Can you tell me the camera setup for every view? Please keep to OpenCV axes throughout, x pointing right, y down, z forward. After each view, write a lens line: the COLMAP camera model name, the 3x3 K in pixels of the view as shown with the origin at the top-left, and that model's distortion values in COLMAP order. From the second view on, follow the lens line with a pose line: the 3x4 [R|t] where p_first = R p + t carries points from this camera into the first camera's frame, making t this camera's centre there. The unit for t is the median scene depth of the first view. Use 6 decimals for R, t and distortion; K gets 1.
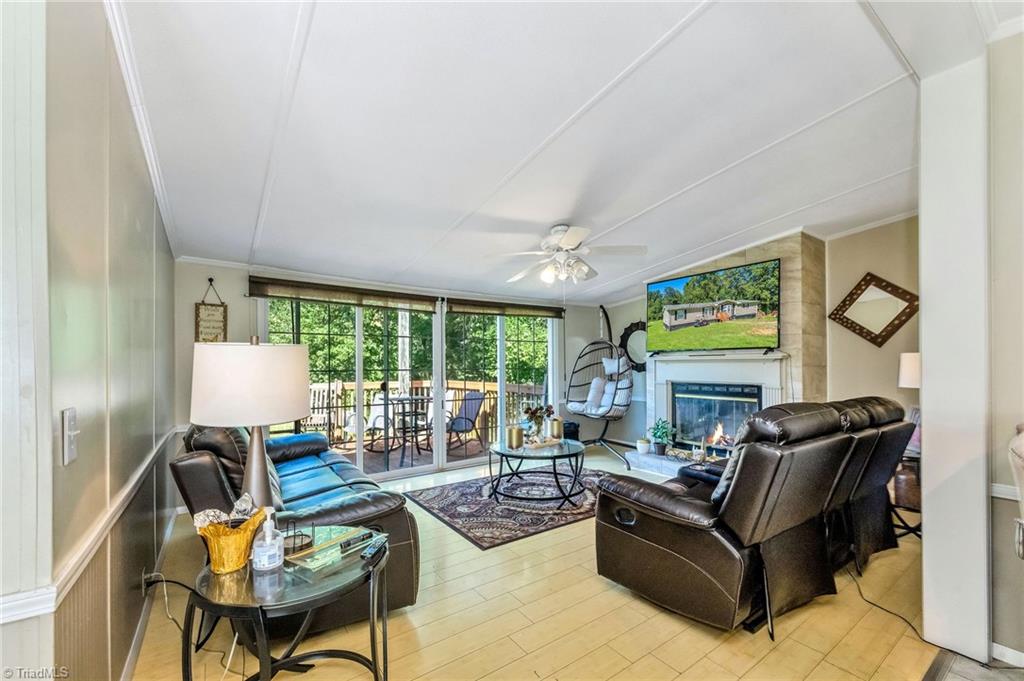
lens RADIAL K [[409.3, 0, 502.4], [0, 409.3, 375.1], [0, 0, 1]] dist [-0.002751, -0.000087]
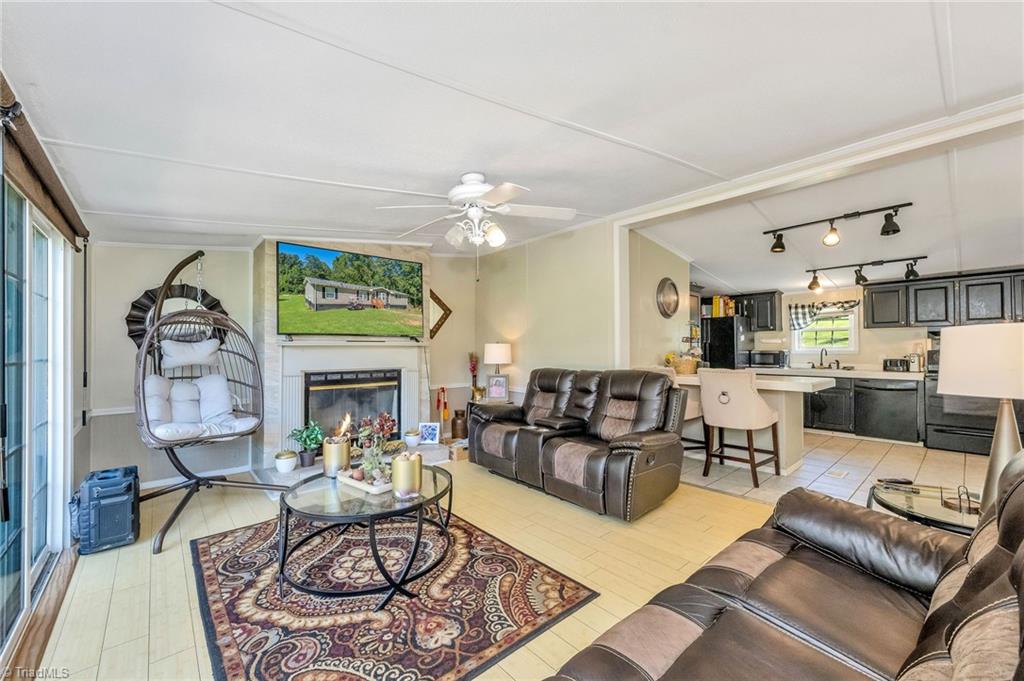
lens RADIAL K [[409.3, 0, 511.9], [0, 409.3, 348.5], [0, 0, 1]] dist [-0.002751, -0.000087]
pose [[-0.116617, 0.008243, 0.993143, -0.491689], [0.032040, 0.999476, -0.004534, -0.016037], [-0.992660, 0.031292, -0.116820, 0.780623]]
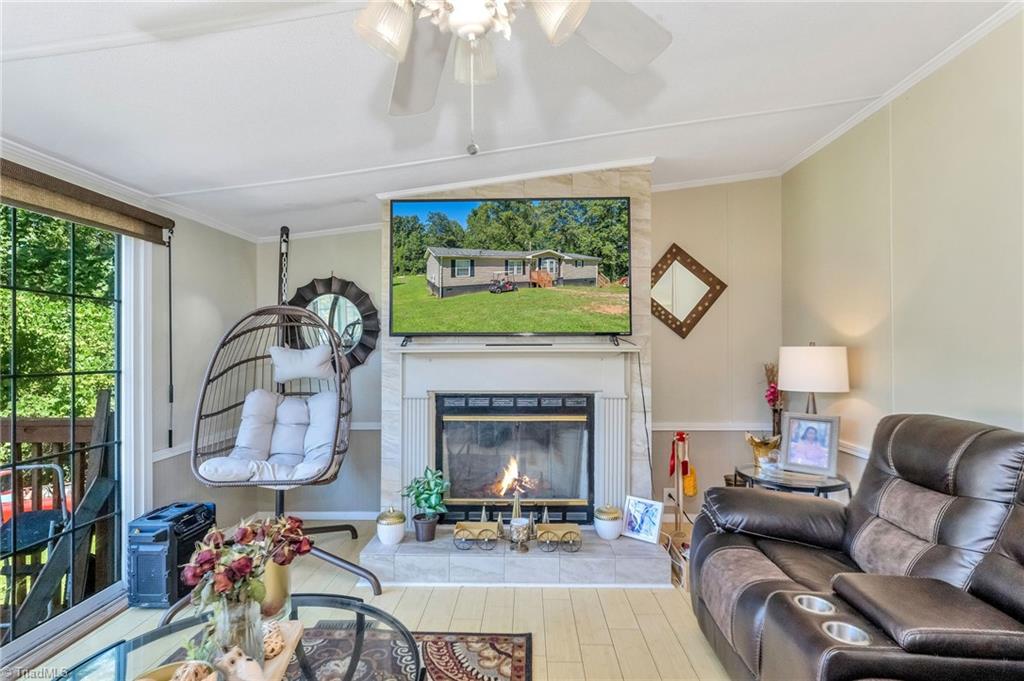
lens RADIAL K [[495.9, 0, 517.6], [0, 495.9, 348.2], [0, 0, 1]] dist [-0.006806, 0.000446]
pose [[0.594370, 0.014184, 0.804067, -0.045179], [0.020822, 0.999238, -0.033019, -0.021027], [-0.803922, 0.036368, 0.593622, 0.603015]]
